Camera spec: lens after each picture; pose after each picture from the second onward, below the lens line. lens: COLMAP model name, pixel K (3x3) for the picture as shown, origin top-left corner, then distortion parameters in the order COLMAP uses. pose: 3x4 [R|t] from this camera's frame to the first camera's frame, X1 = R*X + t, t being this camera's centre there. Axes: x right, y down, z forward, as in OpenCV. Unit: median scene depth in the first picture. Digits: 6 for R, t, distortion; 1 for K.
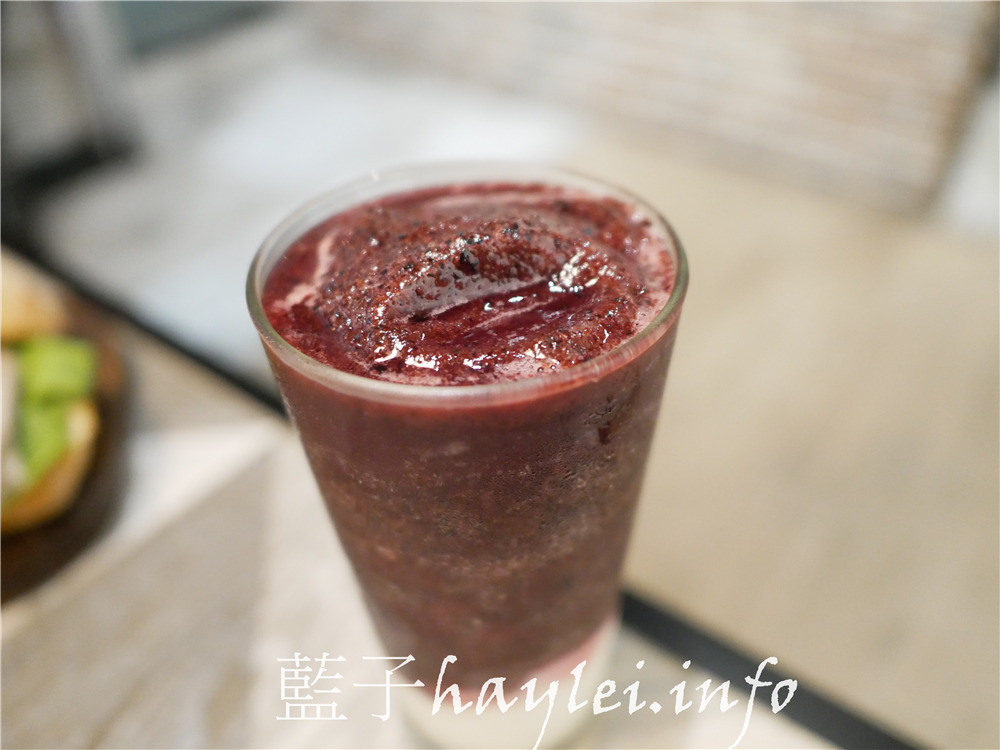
lens RADIAL K [[862.8, 0, 496.5], [0, 862.8, 373.7], [0, 0, 1]] dist [-0.019341, -0.001103]
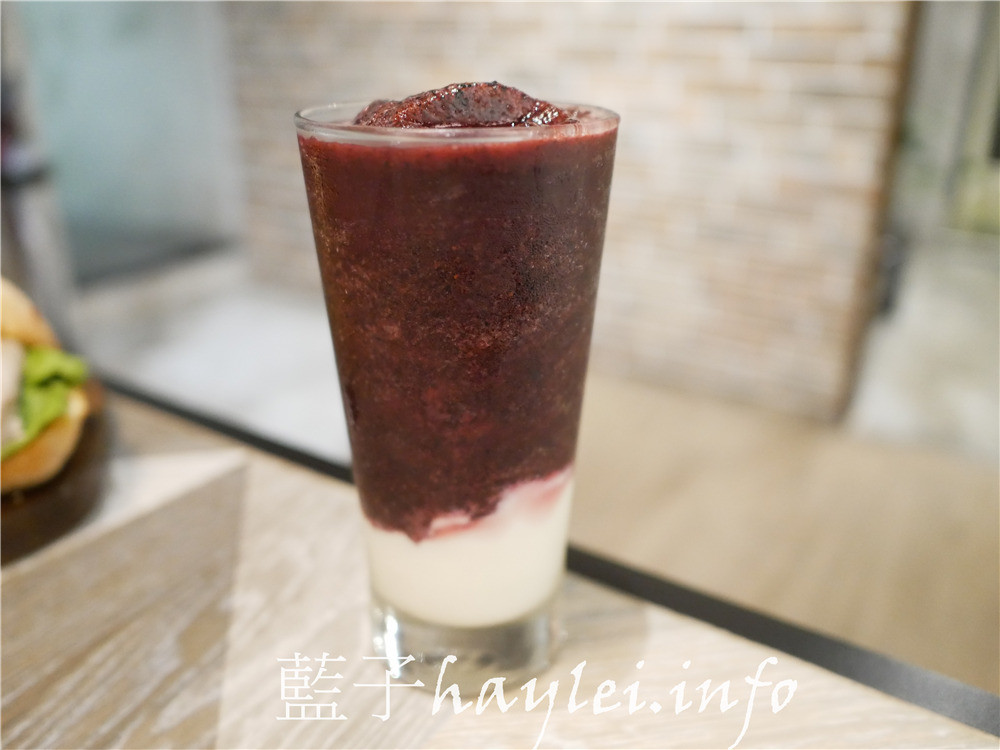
lens RADIAL K [[862.8, 0, 507.3], [0, 862.8, 372.2], [0, 0, 1]] dist [-0.019341, -0.001103]
pose [[0.995628, 0.008077, 0.093052, -0.042016], [0.017742, 0.961760, -0.273317, 0.332271], [-0.091701, 0.273773, 0.957413, -0.103797]]
